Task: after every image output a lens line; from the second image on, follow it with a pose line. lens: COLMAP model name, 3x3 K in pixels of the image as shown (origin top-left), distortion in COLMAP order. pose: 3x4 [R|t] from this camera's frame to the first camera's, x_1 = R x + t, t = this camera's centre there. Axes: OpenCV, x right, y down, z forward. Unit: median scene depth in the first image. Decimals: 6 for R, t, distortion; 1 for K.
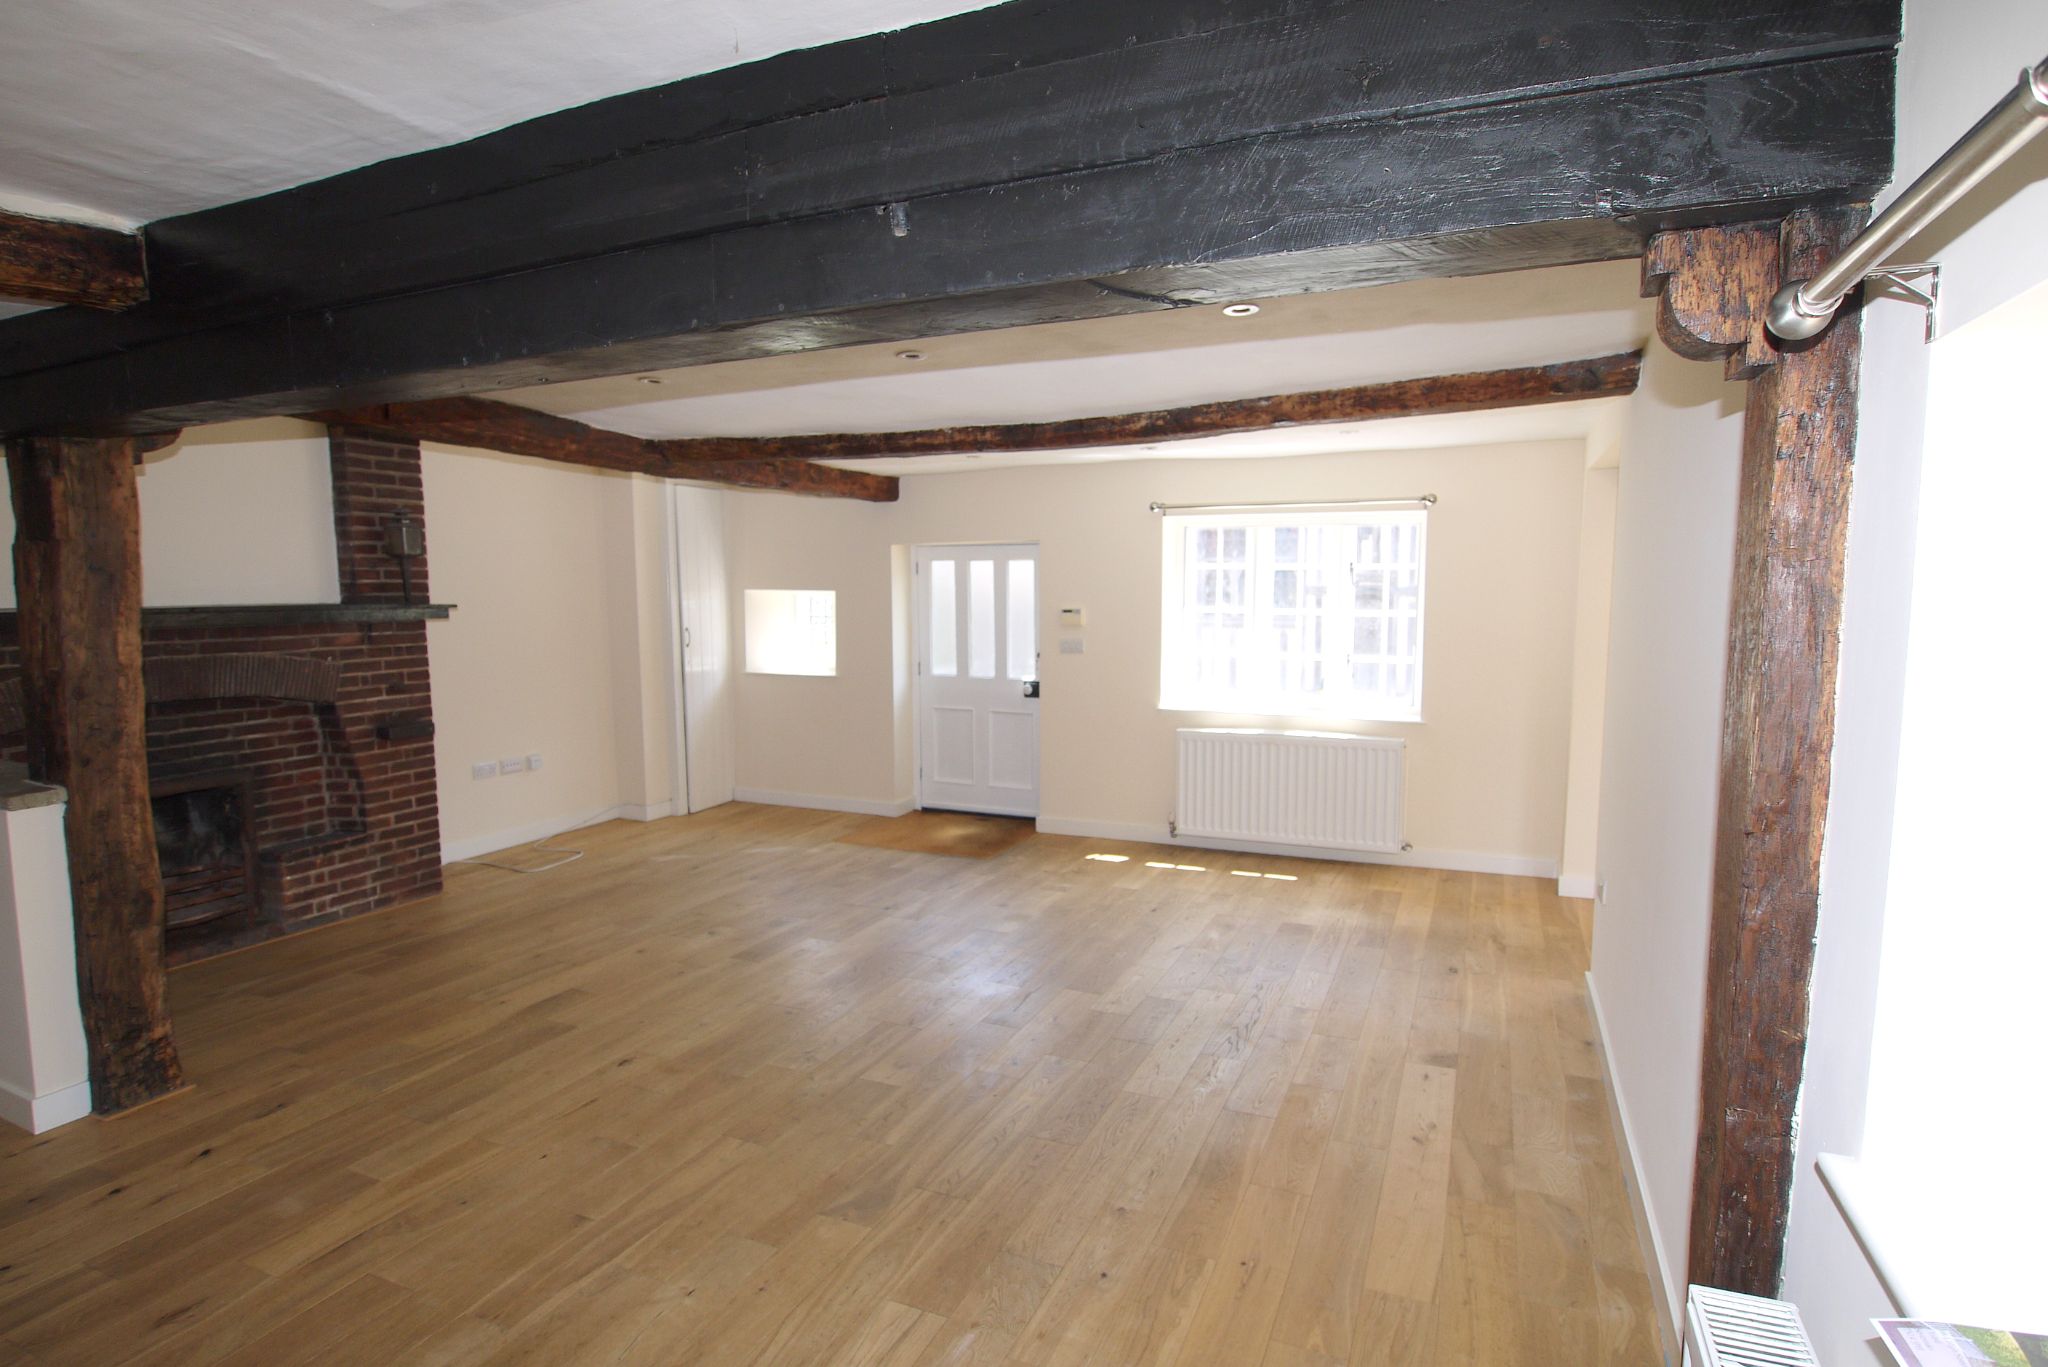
lens RADIAL K [[1074.1, 0, 1010.0], [0, 1074.1, 704.4], [0, 0, 1]] dist [-0.012126, -0.001549]
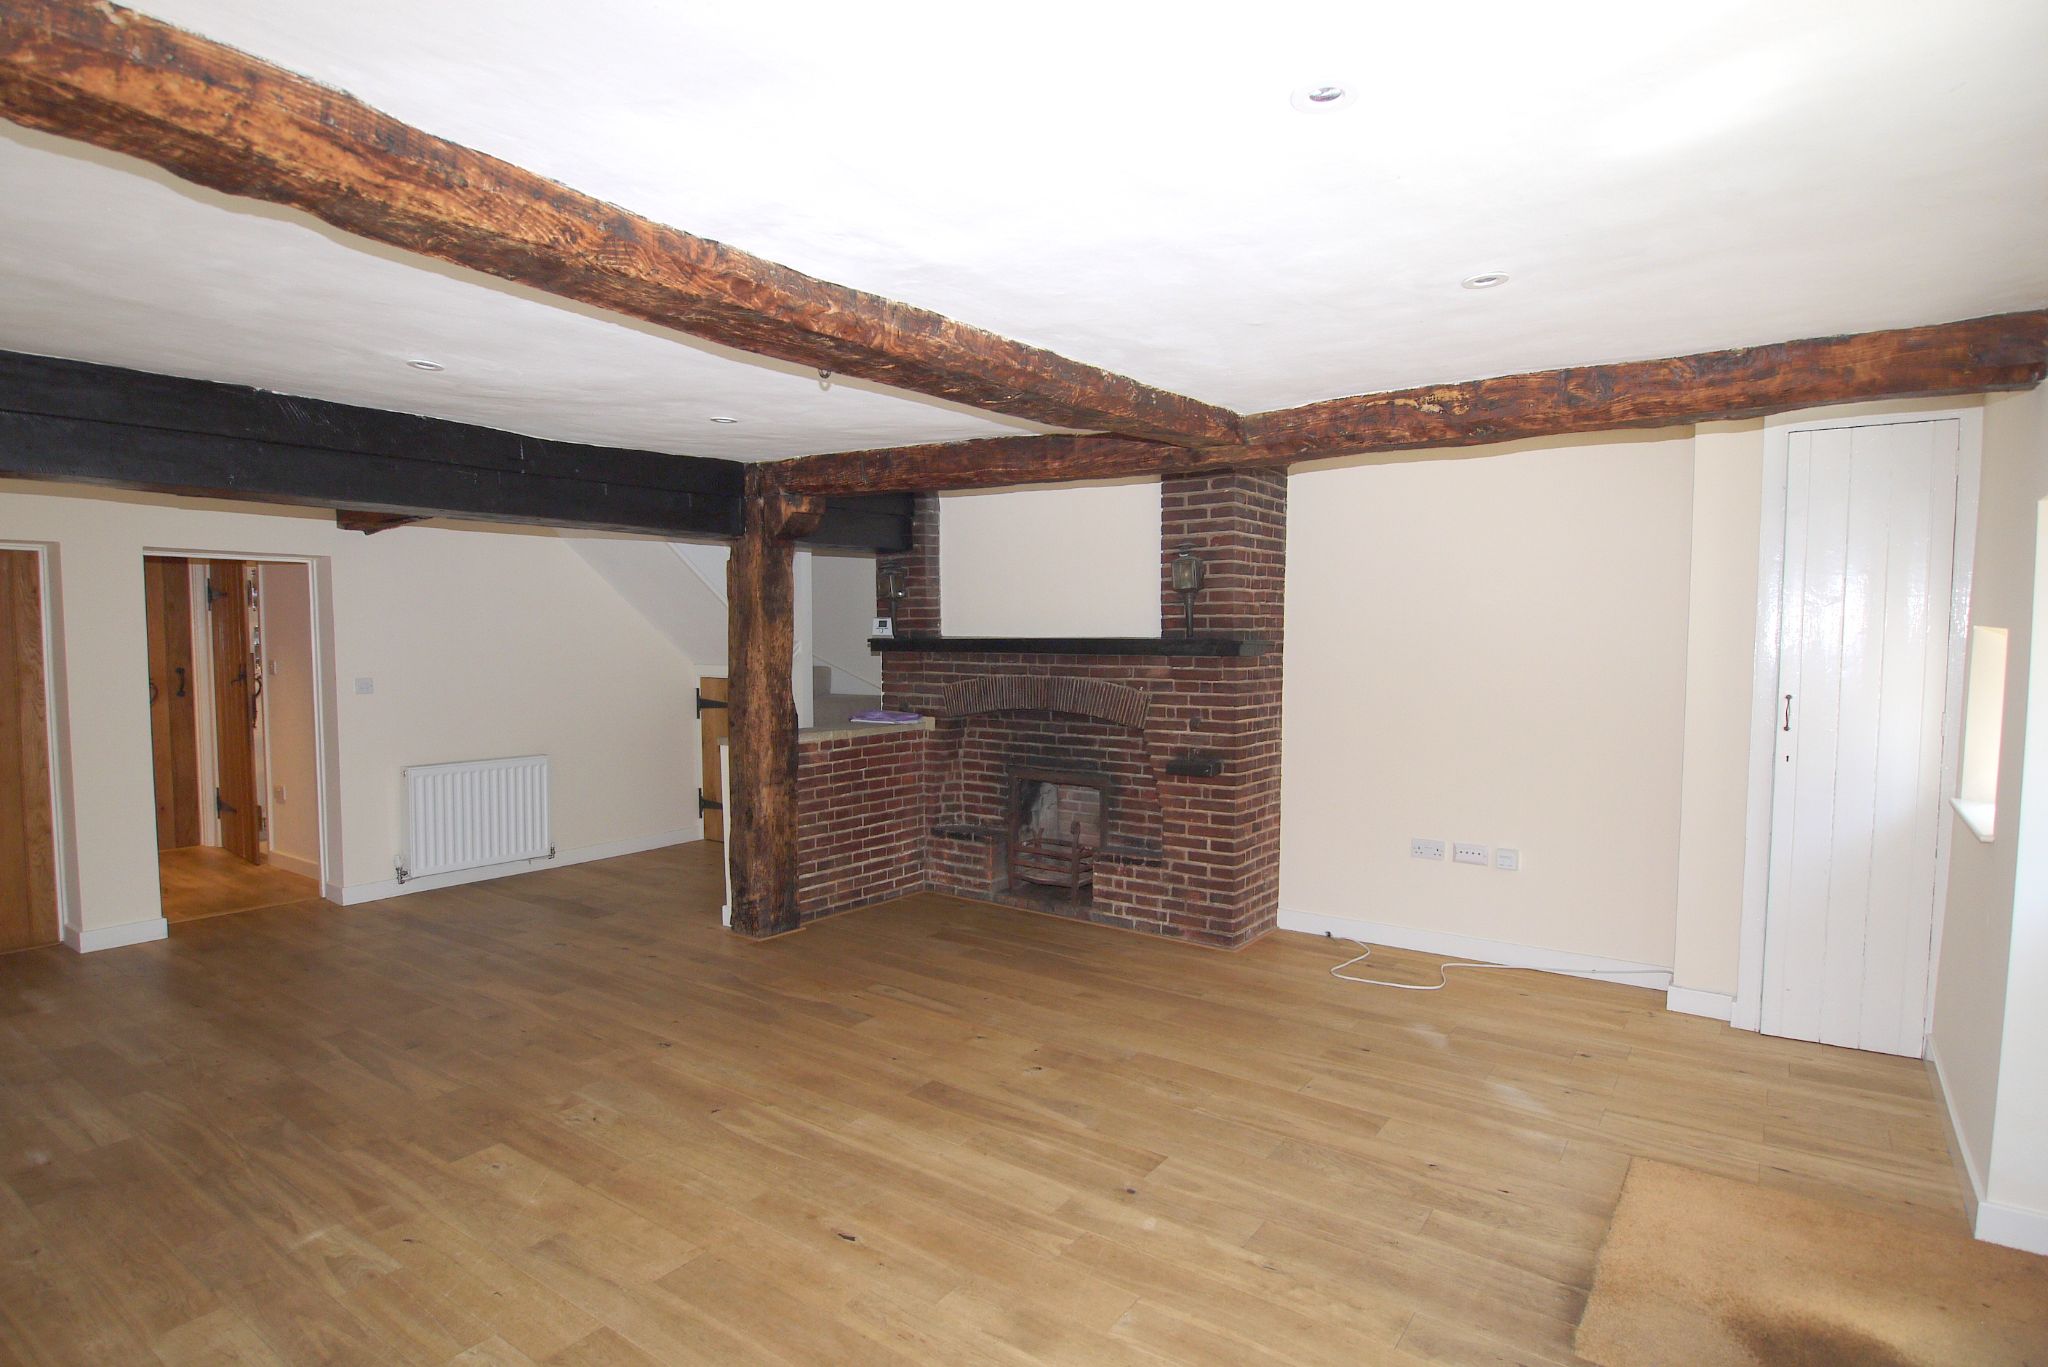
lens RADIAL K [[1074.1, 0, 1010.0], [0, 1074.1, 704.4], [0, 0, 1]] dist [-0.012126, -0.001549]
pose [[-0.202803, 0.070369, -0.976688, 0.445849], [-0.104127, 0.990210, 0.092964, -0.112553], [0.973668, 0.120553, -0.193490, 1.067776]]
